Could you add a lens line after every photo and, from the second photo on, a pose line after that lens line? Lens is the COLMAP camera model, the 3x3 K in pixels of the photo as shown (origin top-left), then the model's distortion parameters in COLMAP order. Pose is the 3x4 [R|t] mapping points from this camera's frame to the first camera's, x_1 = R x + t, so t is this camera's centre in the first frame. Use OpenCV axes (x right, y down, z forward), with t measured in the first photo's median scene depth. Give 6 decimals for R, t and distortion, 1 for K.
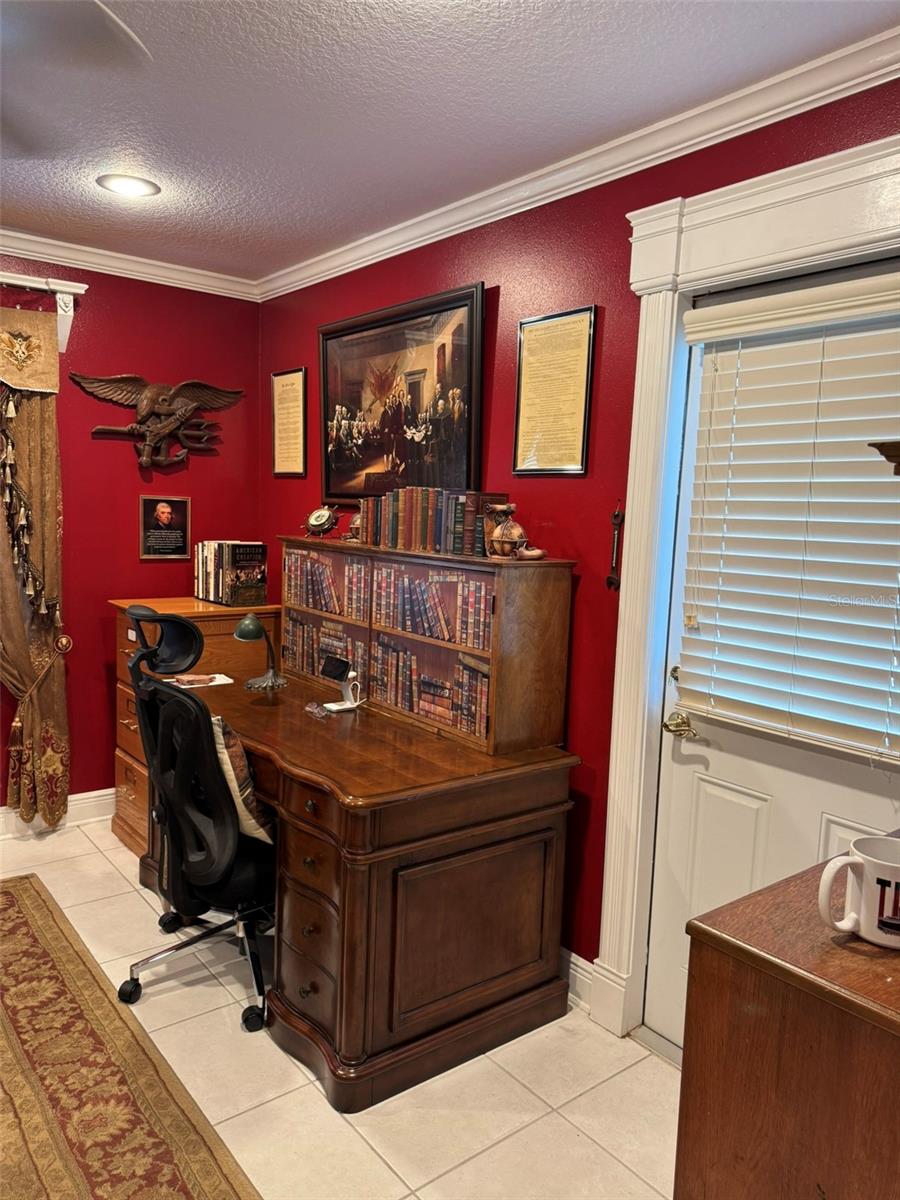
lens RADIAL K [[854.9, 0, 443.2], [0, 854.9, 589.9], [0, 0, 1]] dist [0.082605, -0.121550]
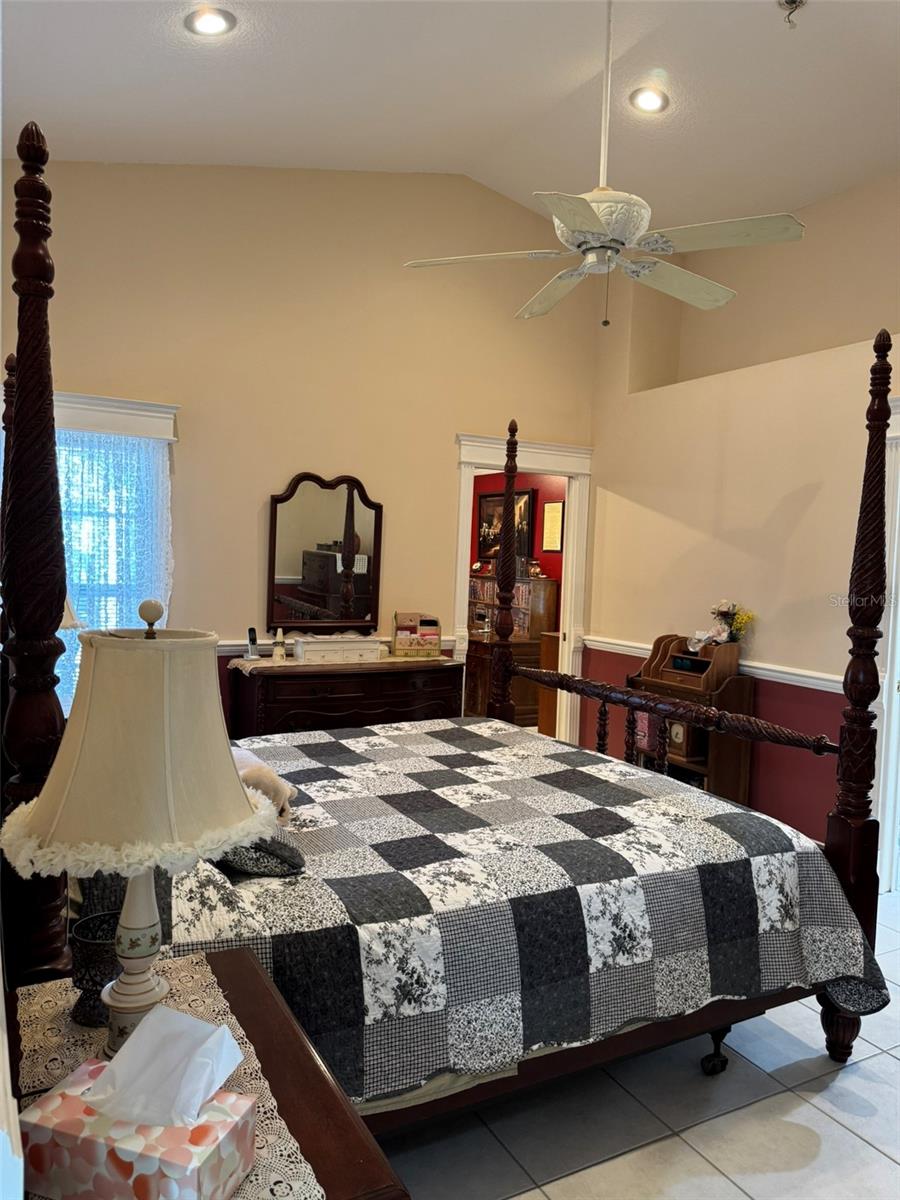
lens RADIAL K [[854.9, 0, 443.2], [0, 854.9, 589.9], [0, 0, 1]] dist [0.082605, -0.121550]
pose [[0.984847, 0.009935, -0.173141, 0.237139], [-0.021219, 0.997760, -0.063443, 0.177272], [0.172123, 0.066155, 0.982852, -1.796836]]
